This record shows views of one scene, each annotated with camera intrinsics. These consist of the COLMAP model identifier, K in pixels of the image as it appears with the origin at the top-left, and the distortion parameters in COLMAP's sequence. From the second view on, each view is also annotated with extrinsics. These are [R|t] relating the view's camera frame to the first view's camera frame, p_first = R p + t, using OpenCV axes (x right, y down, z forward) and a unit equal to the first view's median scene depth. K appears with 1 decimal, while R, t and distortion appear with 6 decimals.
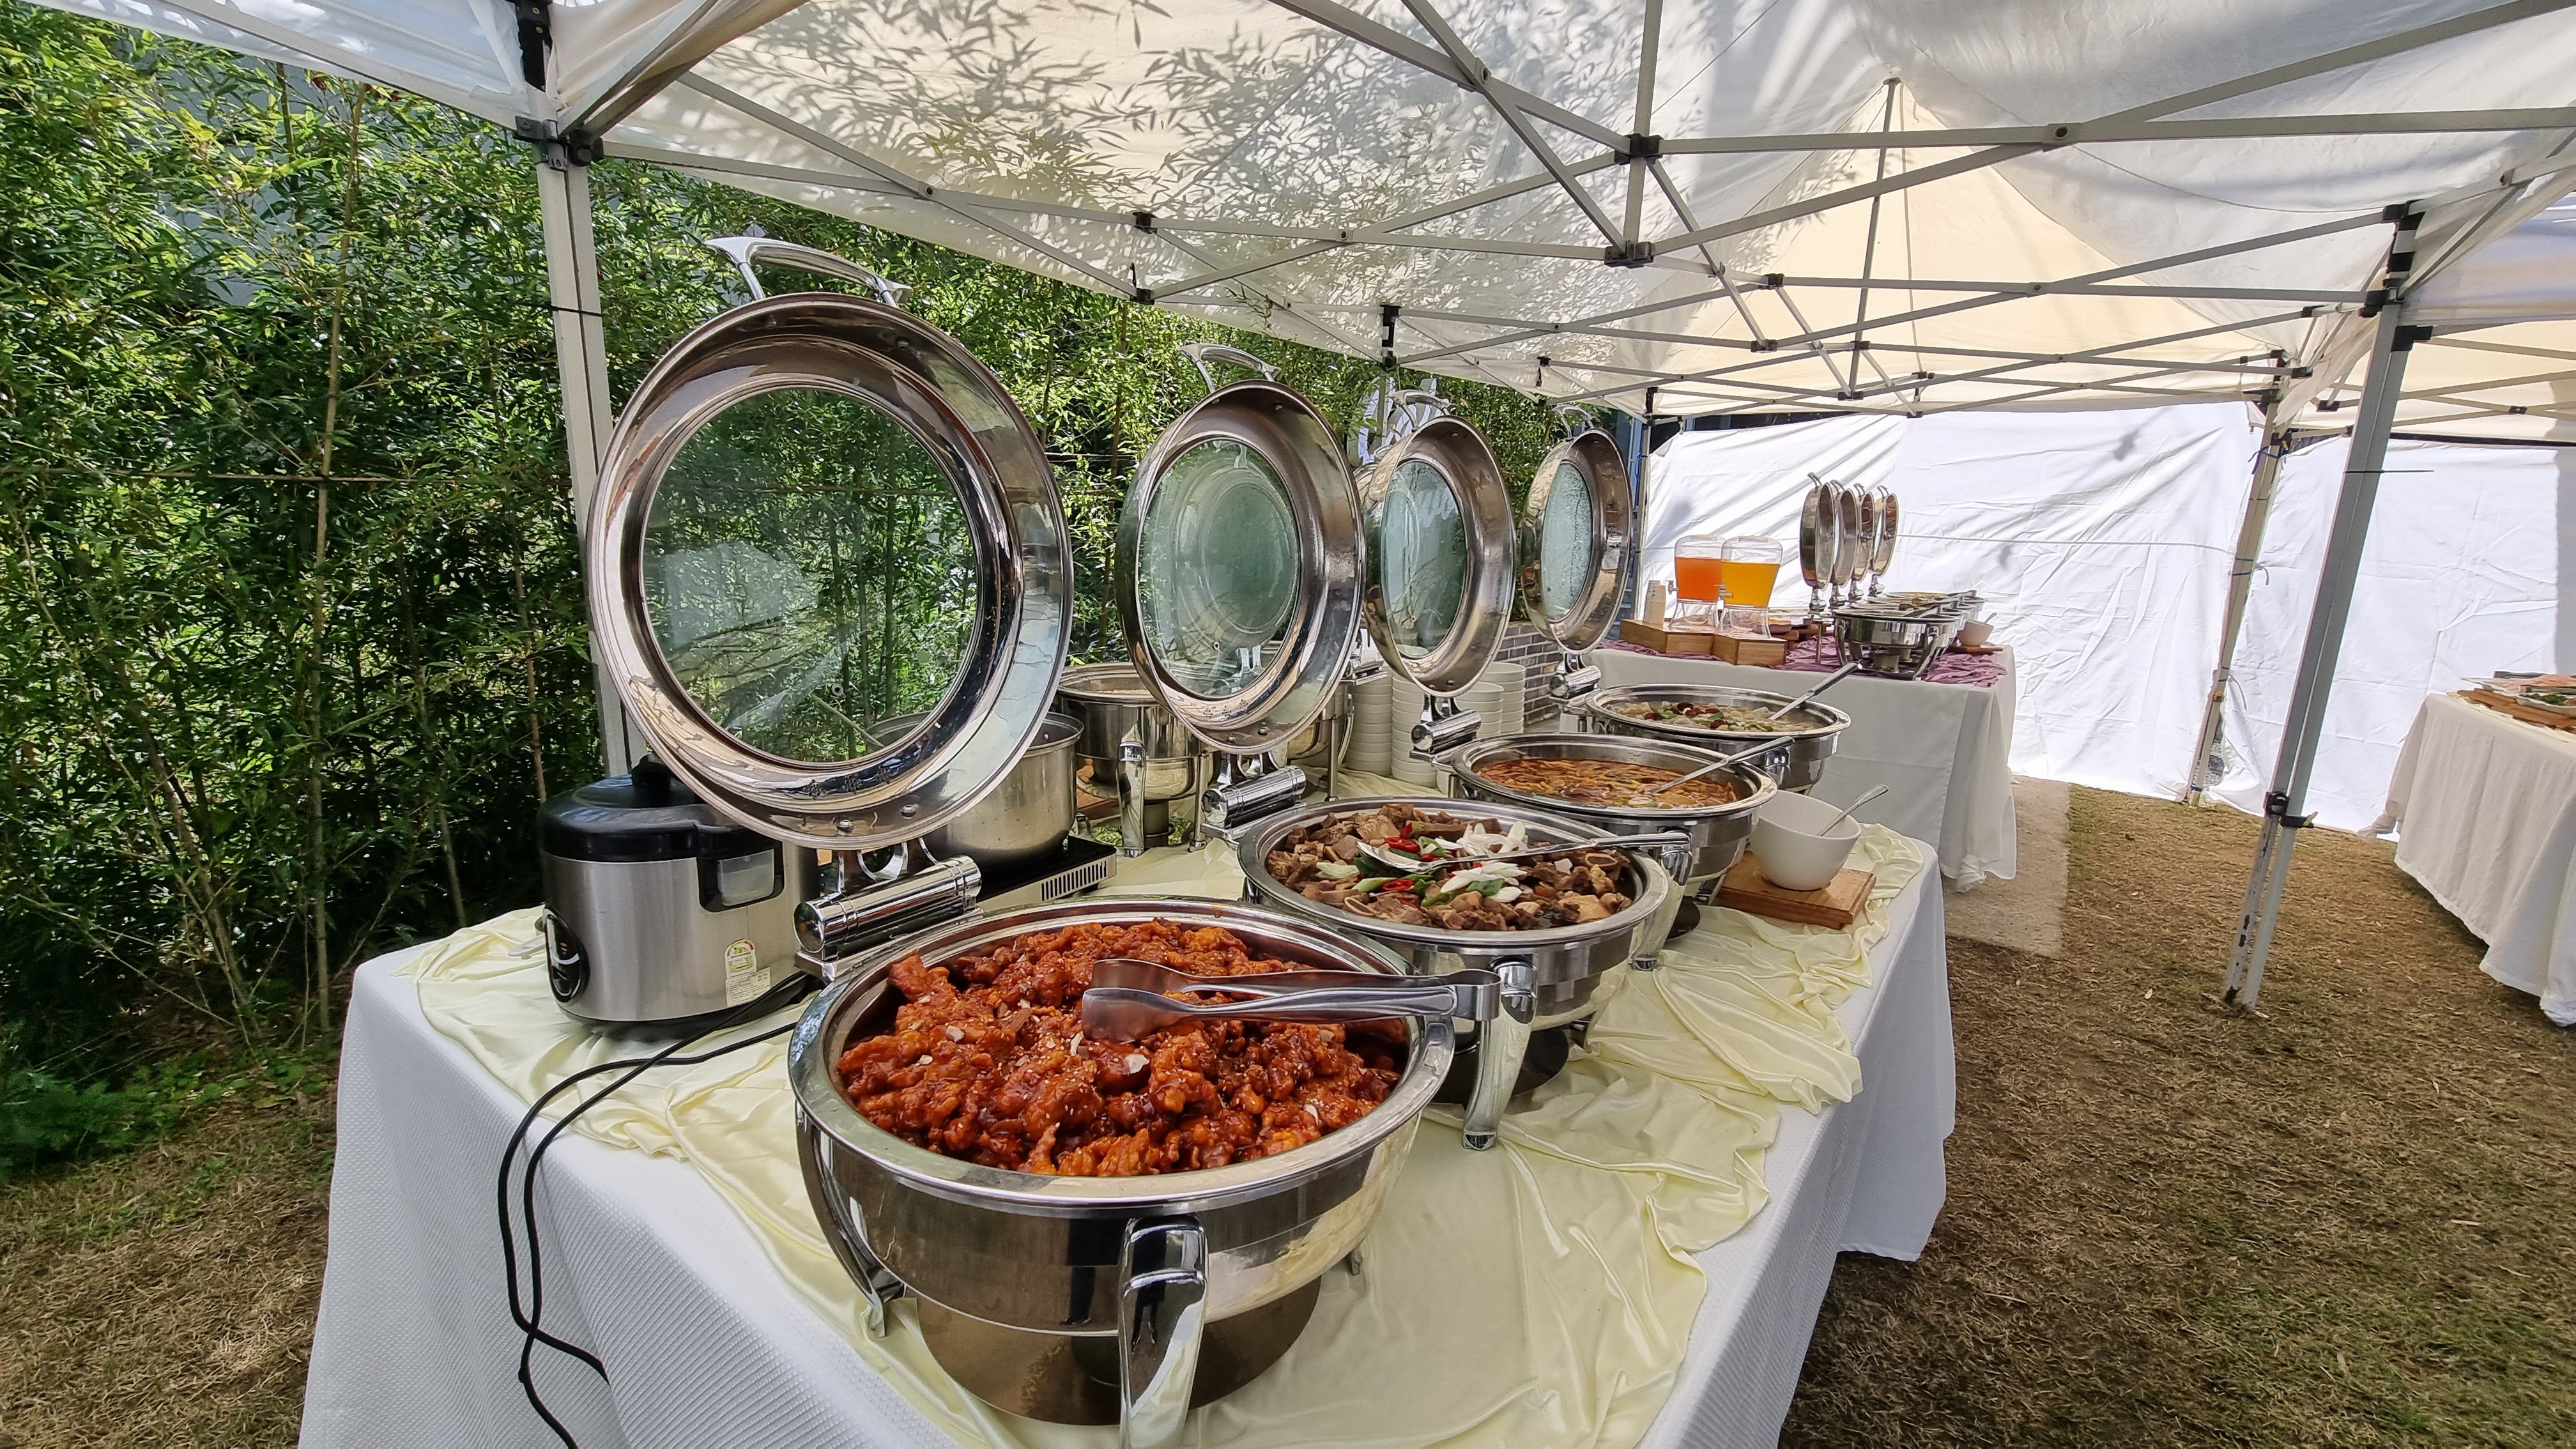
lens RADIAL K [[1046.1, 0, 1311.2], [0, 1046.1, 729.4], [0, 0, 1]] dist [-0.000930, -0.000847]
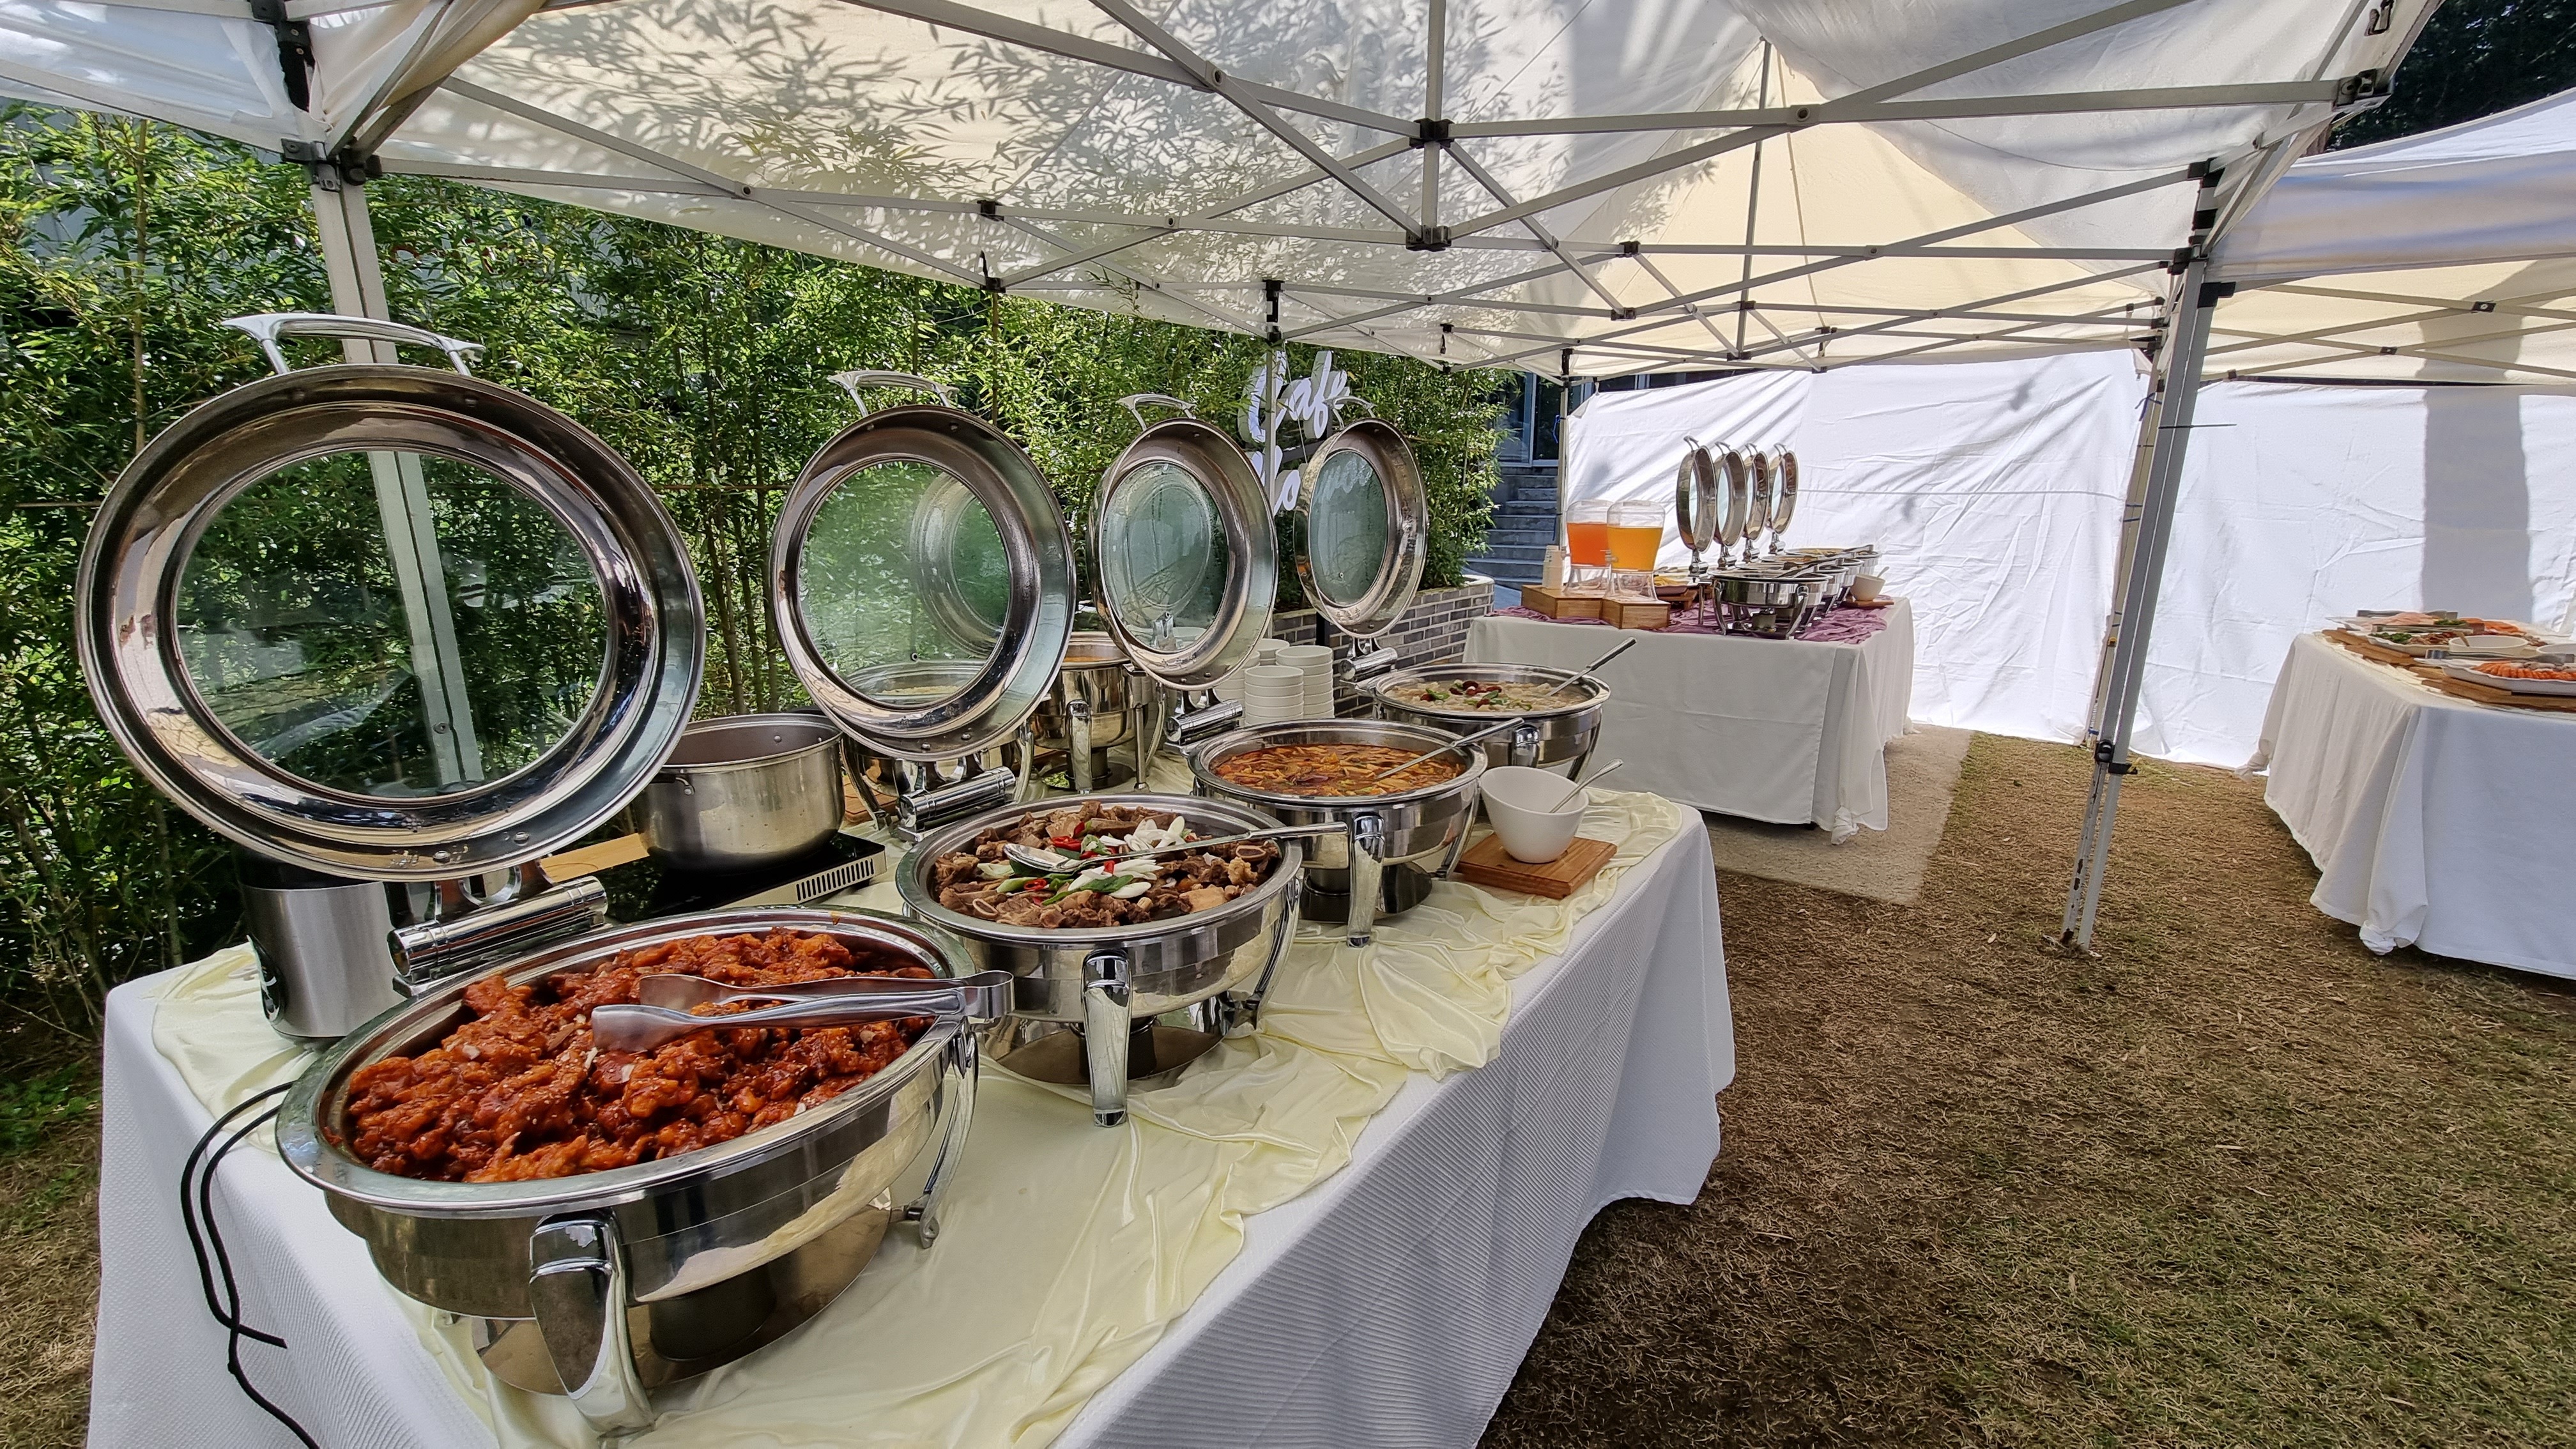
lens RADIAL K [[1045.4, 0, 1309.0], [0, 1045.4, 730.0], [0, 0, 1]] dist [0.001519, -0.002342]
pose [[0.999327, -0.034700, 0.011870, 0.129000], [0.034271, 0.998815, 0.034556, -0.013222], [-0.013055, -0.034126, 0.999332, -0.023647]]
